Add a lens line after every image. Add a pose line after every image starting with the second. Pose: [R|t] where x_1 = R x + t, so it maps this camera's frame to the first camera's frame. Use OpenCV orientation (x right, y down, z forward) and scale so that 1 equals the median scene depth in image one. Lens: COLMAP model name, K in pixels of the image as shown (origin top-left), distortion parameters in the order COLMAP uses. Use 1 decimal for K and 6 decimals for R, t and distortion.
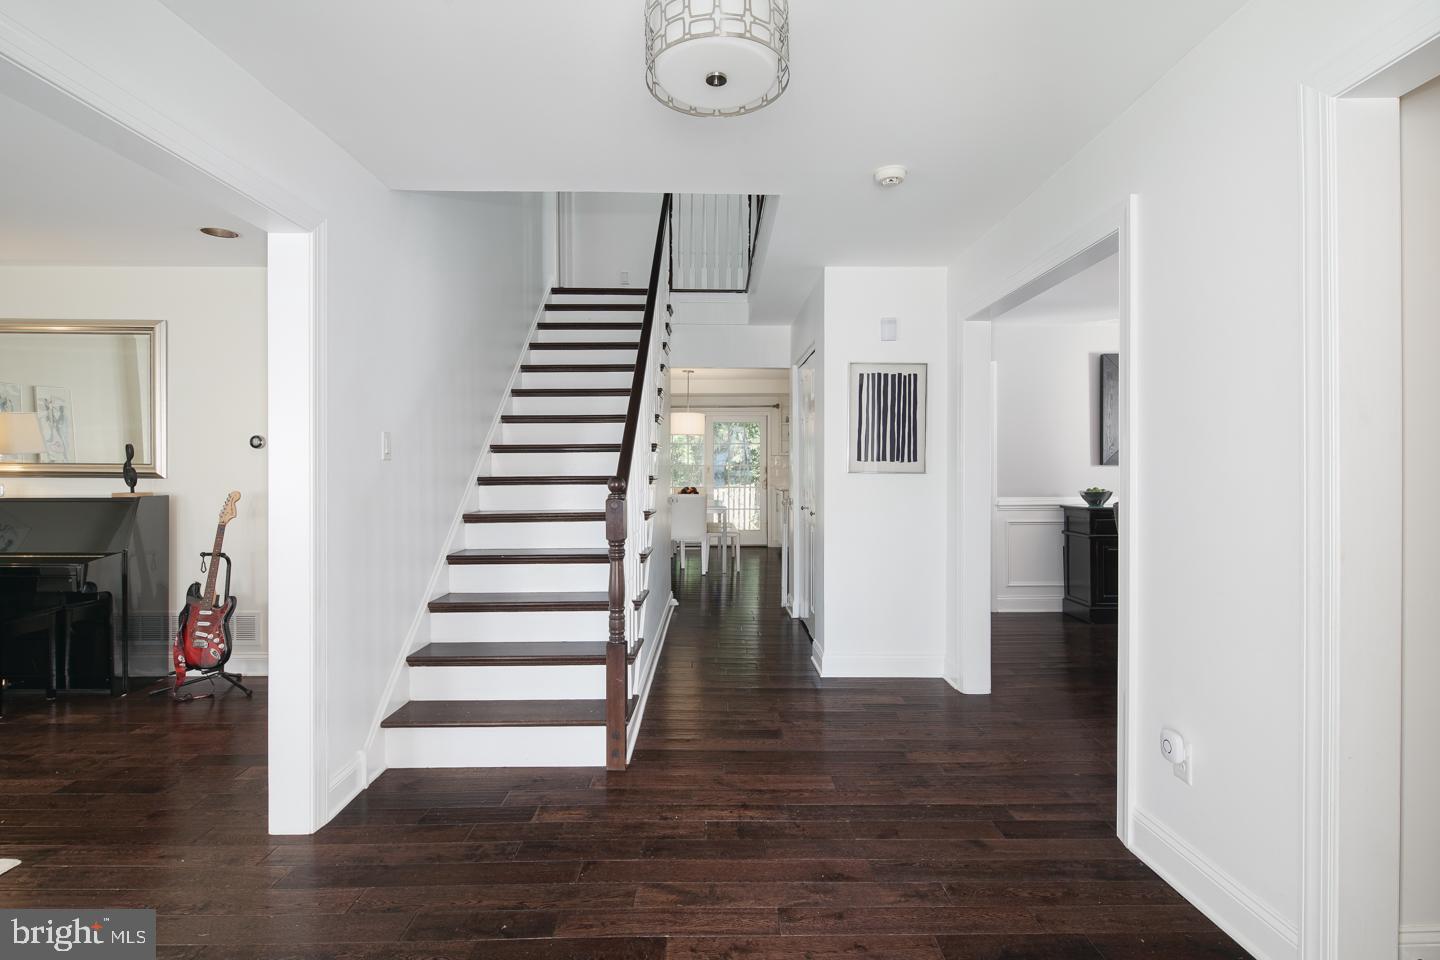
lens RADIAL K [[698.6, 0, 720.4], [0, 698.6, 475.8], [0, 0, 1]] dist [0.005085, -0.000278]
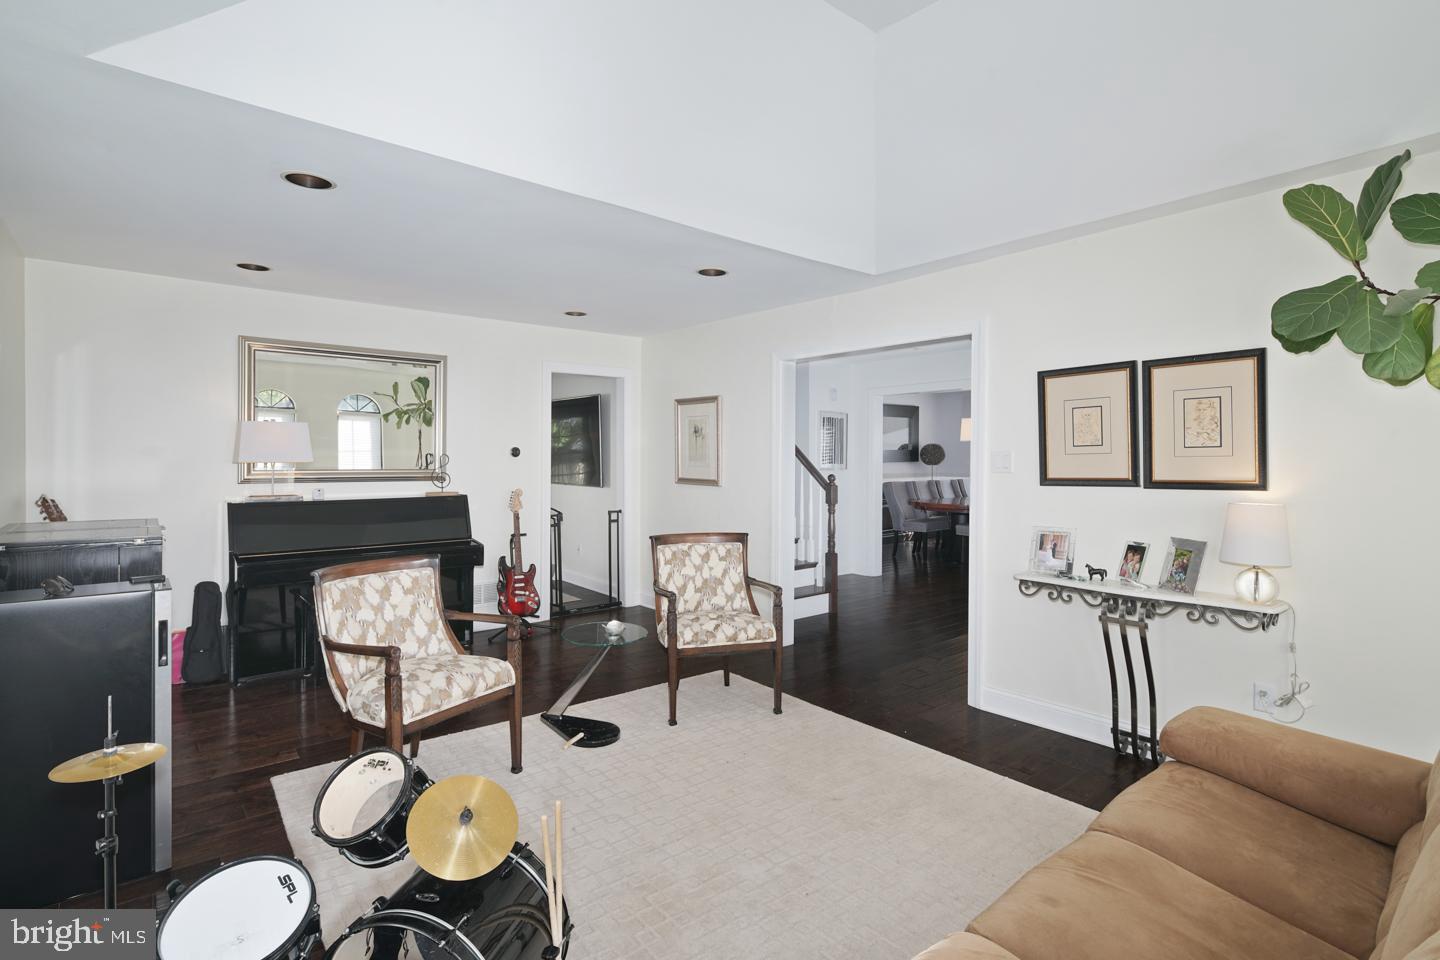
lens RADIAL K [[698.6, 0, 715.0], [0, 698.6, 468.5], [0, 0, 1]] dist [0.005085, -0.000278]
pose [[0.782985, -0.011931, 0.621926, -1.240180], [0.013668, 0.999905, 0.001975, -0.014744], [-0.621891, 0.006954, 0.783073, -0.305028]]
